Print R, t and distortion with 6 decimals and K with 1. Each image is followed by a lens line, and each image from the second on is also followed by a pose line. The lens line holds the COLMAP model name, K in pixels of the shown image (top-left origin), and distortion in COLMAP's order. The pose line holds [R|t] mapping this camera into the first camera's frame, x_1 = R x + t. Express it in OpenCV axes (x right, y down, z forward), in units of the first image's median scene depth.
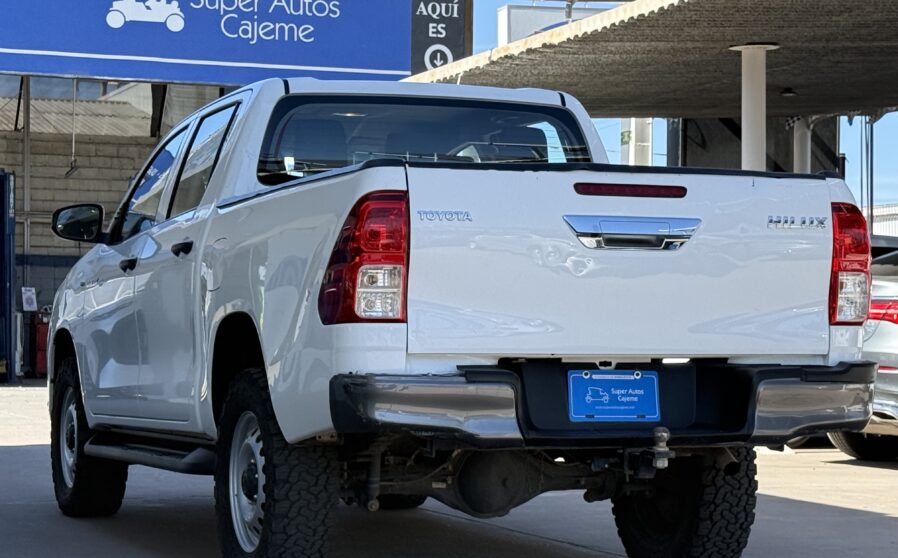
lens RADIAL K [[2170.3, 0, 450.1], [0, 2170.3, 275.2], [0, 0, 1]] dist [0.223197, 0.000000]
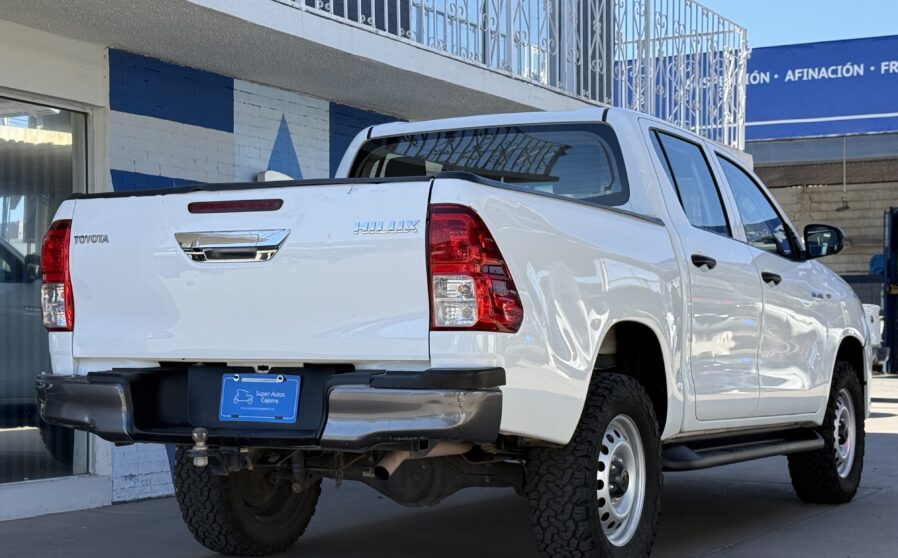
lens RADIAL K [[1604.7, 0, 448.7], [0, 1604.7, 287.0], [0, 0, 1]] dist [0.080860, 0.000000]
pose [[0.650420, -0.027104, -0.759091, 0.735598], [0.022515, 0.999612, -0.016400, 0.015804], [0.759241, -0.006424, 0.650778, 0.551323]]
